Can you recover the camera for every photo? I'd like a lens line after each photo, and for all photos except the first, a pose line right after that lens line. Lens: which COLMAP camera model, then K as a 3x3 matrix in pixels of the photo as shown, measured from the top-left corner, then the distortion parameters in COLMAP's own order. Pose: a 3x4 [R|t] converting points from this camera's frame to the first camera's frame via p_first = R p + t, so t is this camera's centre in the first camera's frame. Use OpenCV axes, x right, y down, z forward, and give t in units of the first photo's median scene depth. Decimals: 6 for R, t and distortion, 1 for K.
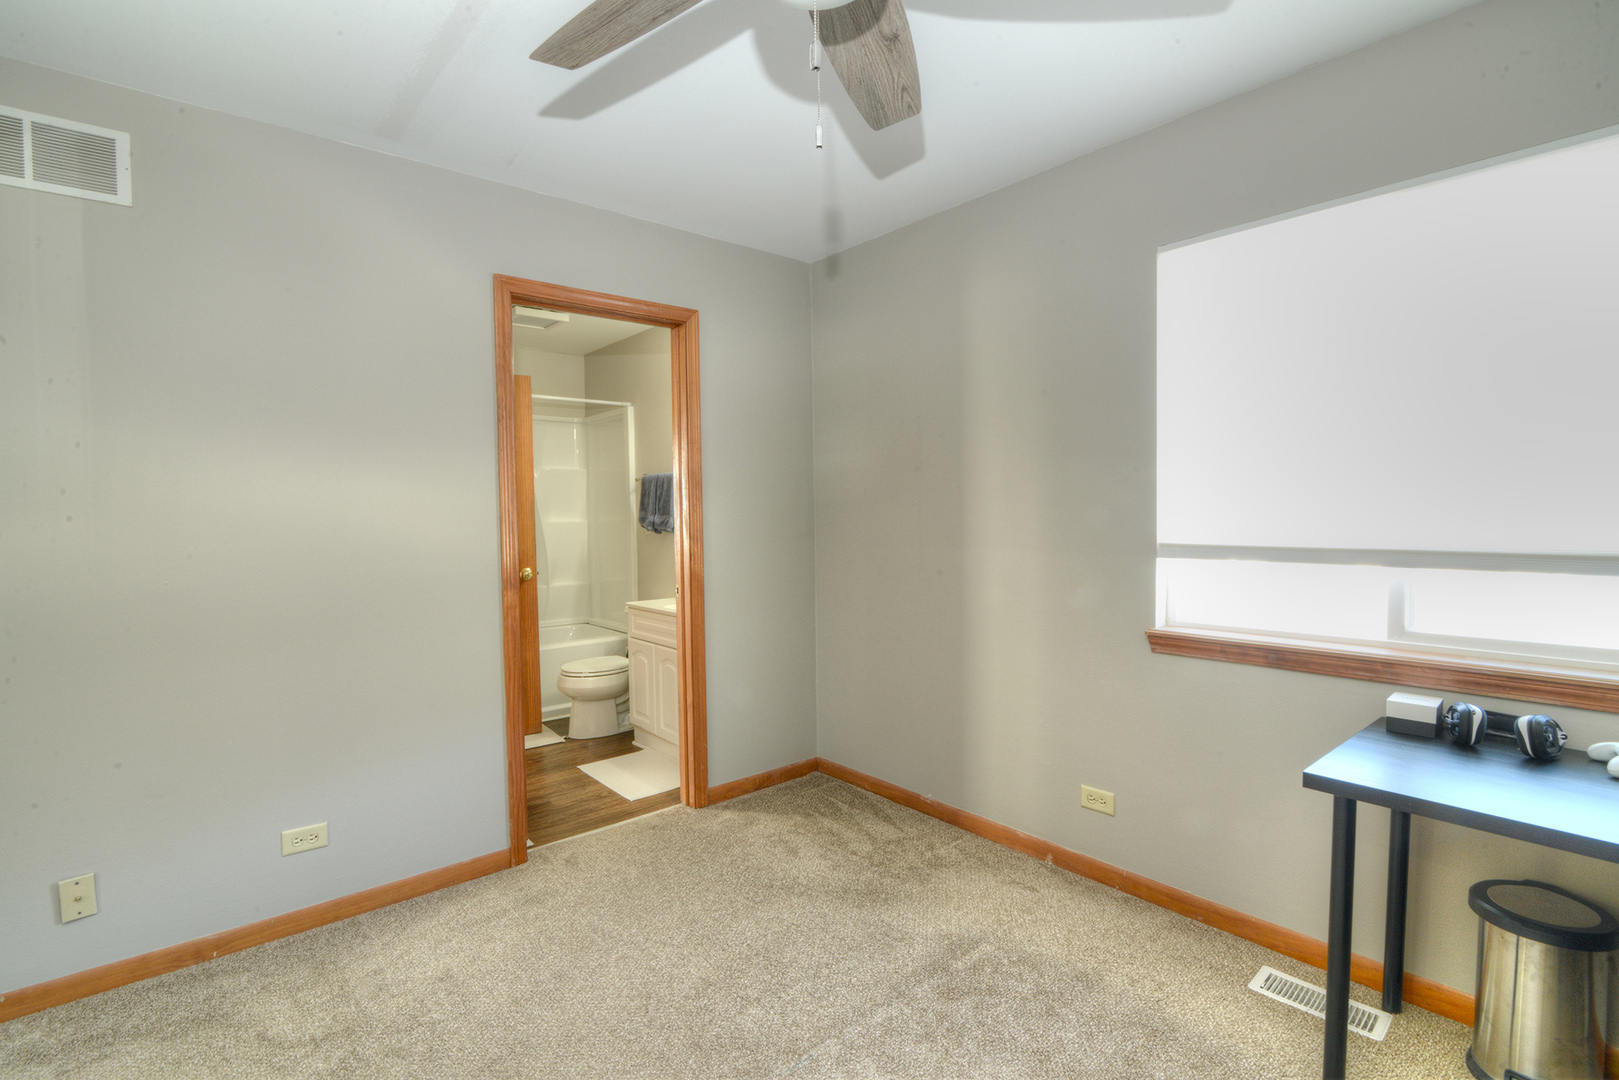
lens RADIAL K [[745.6, 0, 809.5], [0, 745.6, 540.0], [0, 0, 1]] dist [-0.017015, -0.000668]
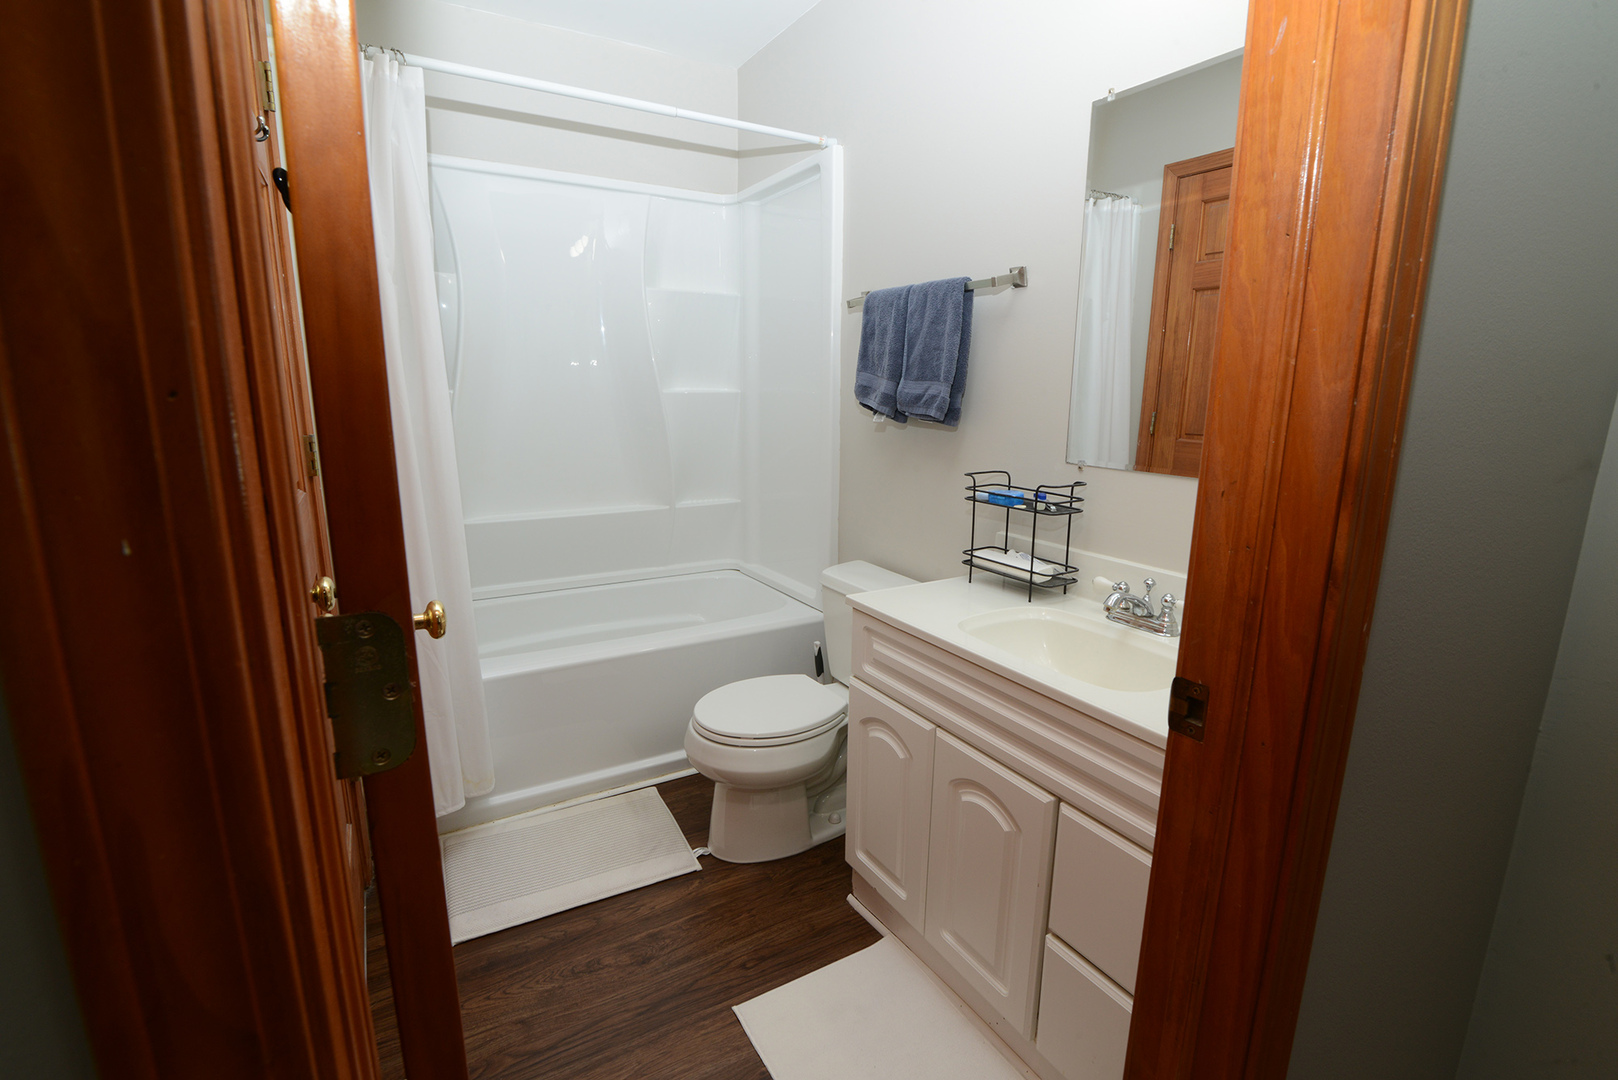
lens RADIAL K [[745.1, 0, 809.0], [0, 745.1, 540.0], [0, 0, 1]] dist [-0.017015, -0.000668]
pose [[0.984268, 0.055634, -0.167696, -0.250342], [-0.027719, 0.986001, 0.164418, -0.015633], [0.174496, -0.157183, 0.972031, 0.760827]]
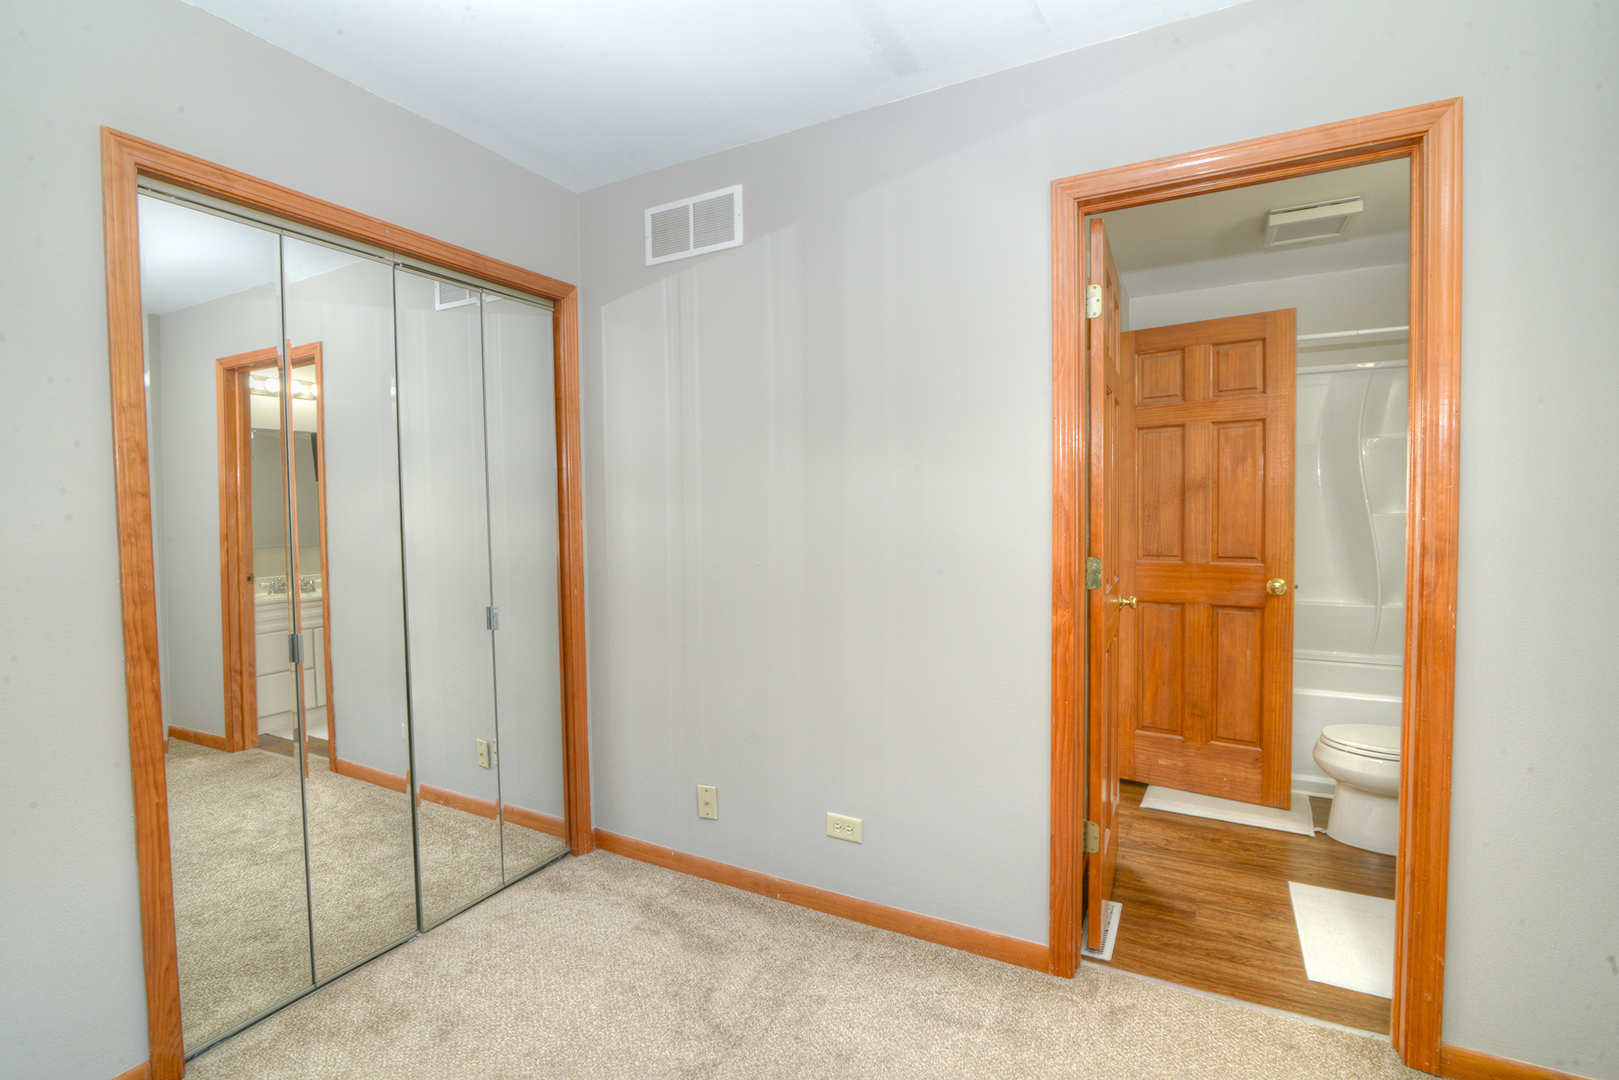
lens RADIAL K [[745.6, 0, 809.5], [0, 745.6, 540.0], [0, 0, 1]] dist [-0.017015, -0.000668]
pose [[0.358741, 0.048833, -0.932159, 0.159760], [-0.029877, 0.998720, 0.040822, -0.019294], [0.932959, 0.013206, 0.359741, 0.413540]]
